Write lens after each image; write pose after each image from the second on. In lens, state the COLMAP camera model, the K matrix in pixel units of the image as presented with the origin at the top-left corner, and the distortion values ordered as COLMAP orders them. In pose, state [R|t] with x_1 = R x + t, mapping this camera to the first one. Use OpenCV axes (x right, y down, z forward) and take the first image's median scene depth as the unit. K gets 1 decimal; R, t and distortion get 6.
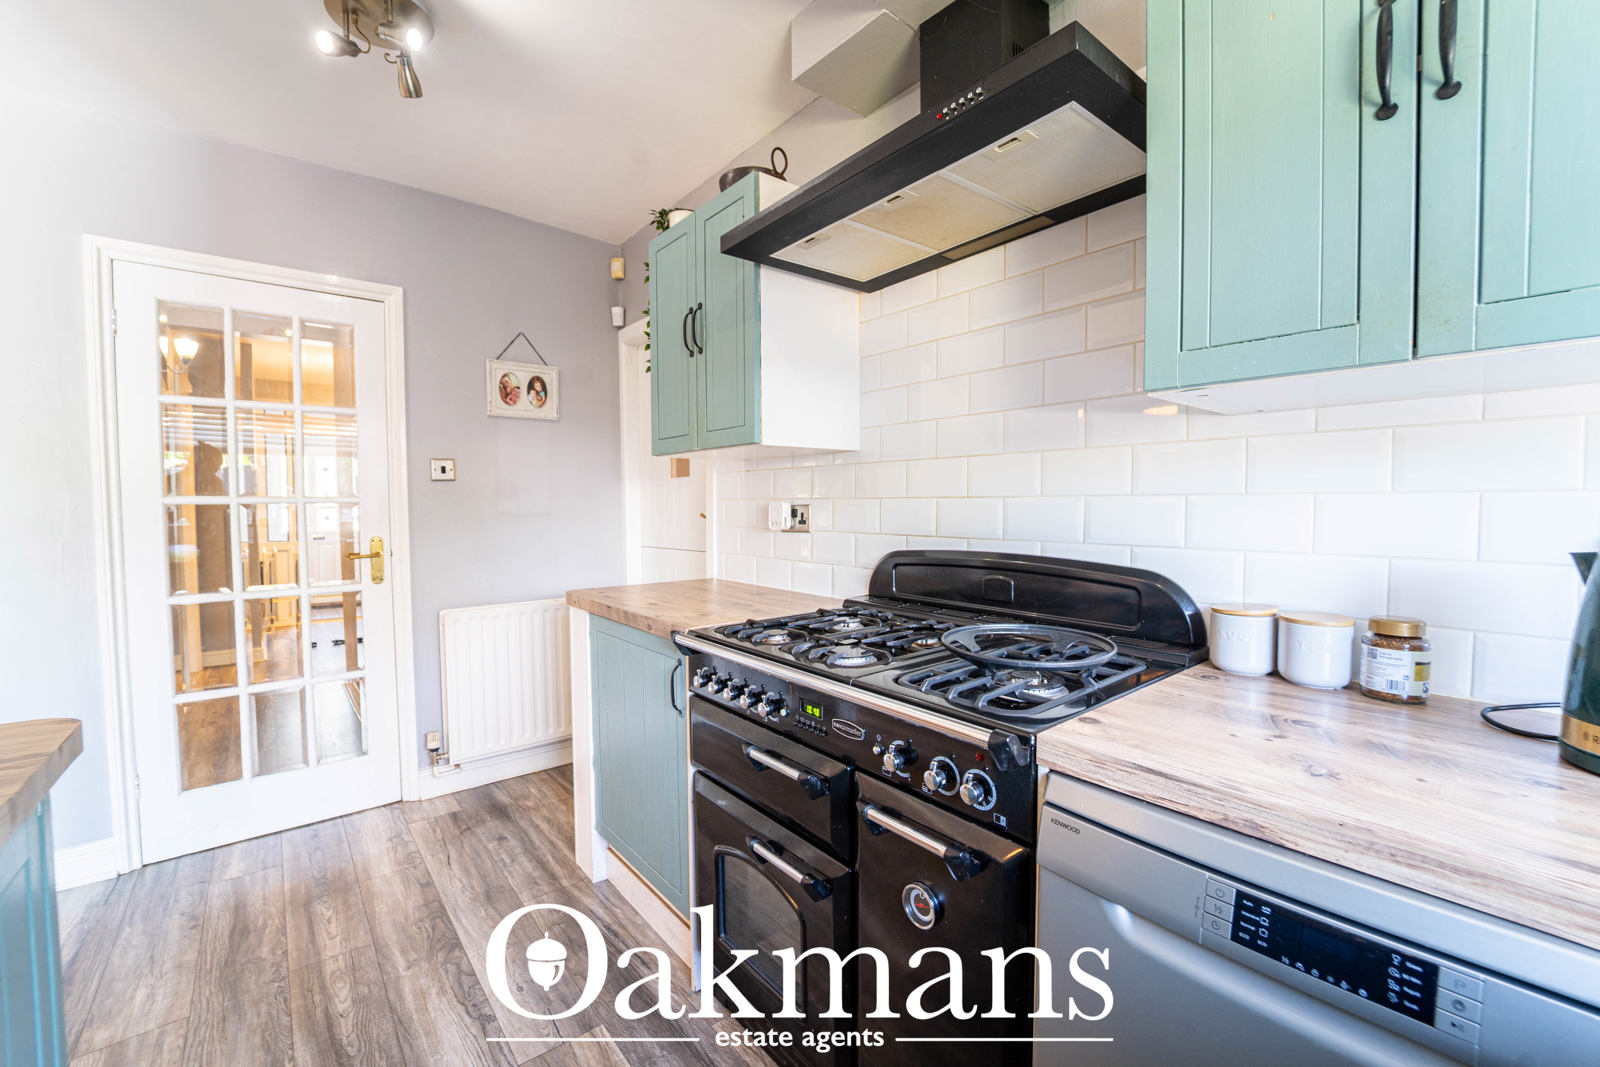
lens RADIAL K [[659.3, 0, 797.6], [0, 659.3, 531.7], [0, 0, 1]] dist [-0.019470, 0.001242]
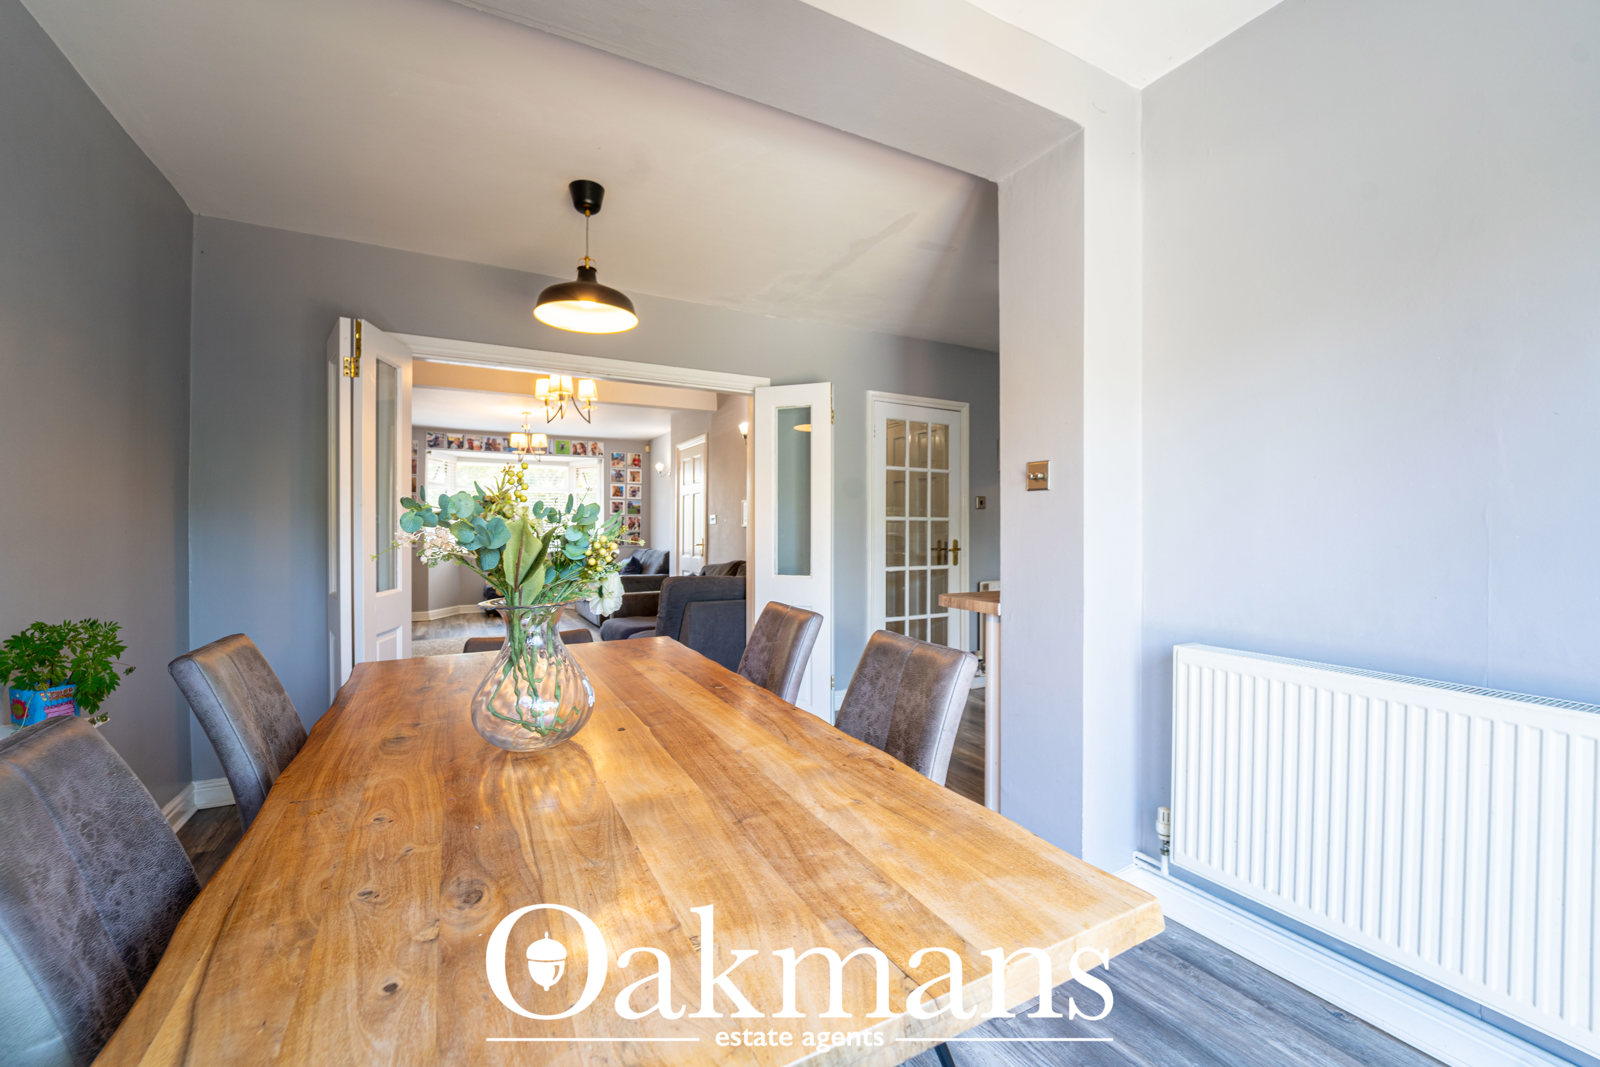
lens RADIAL K [[659.3, 0, 810.1], [0, 659.3, 532.7], [0, 0, 1]] dist [-0.019470, 0.001242]
pose [[0.983848, 0.006595, -0.178883, -0.815185], [-0.013548, 0.999198, -0.037679, 0.073196], [0.178491, 0.039494, 0.983149, -1.006316]]
